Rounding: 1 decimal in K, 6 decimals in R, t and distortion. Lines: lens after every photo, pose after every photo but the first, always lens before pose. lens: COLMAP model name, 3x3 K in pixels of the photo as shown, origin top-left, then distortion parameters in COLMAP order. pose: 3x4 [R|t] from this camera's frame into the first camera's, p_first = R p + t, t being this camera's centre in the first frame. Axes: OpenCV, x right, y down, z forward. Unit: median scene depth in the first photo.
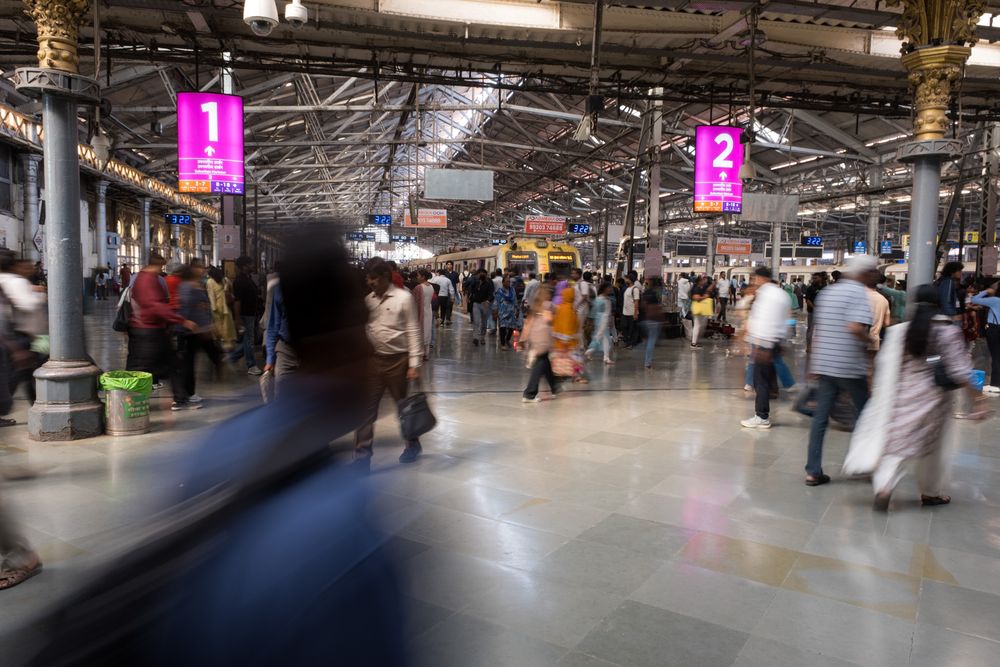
lens RADIAL K [[719.0, 0, 500.4], [0, 719.0, 332.2], [0, 0, 1]] dist [0.001904, 0.001980]
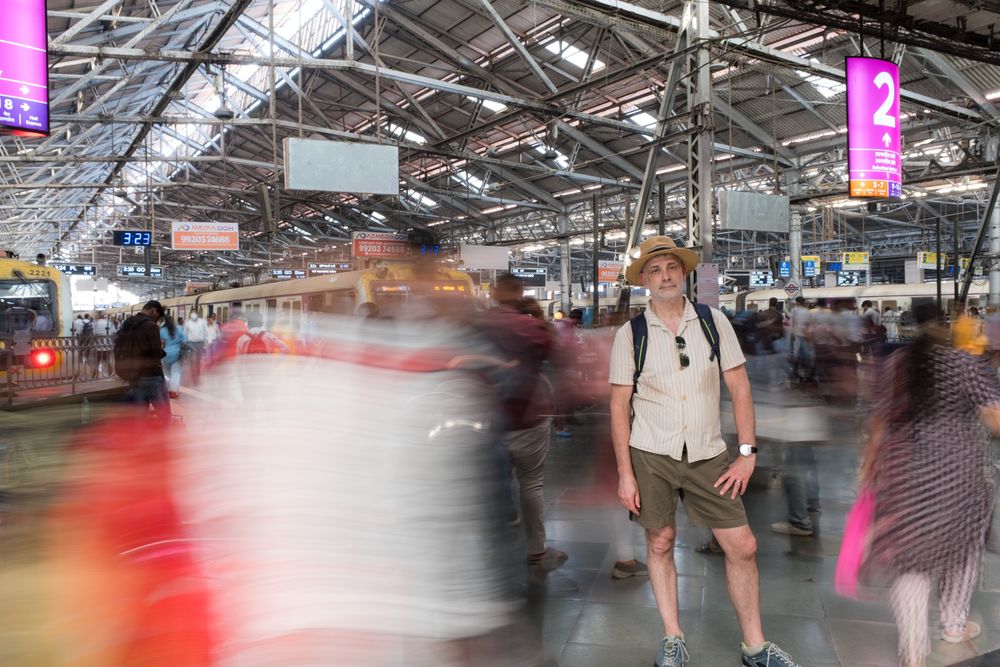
lens RADIAL K [[870.3, 0, 499.8], [0, 870.3, 334.0], [0, 0, 1]] dist [-0.050237, 0.008156]
pose [[0.946564, -0.039638, 0.320070, -0.133223], [0.058860, 0.996983, -0.050603, -0.018684], [-0.317099, 0.066738, 0.946041, 0.229157]]
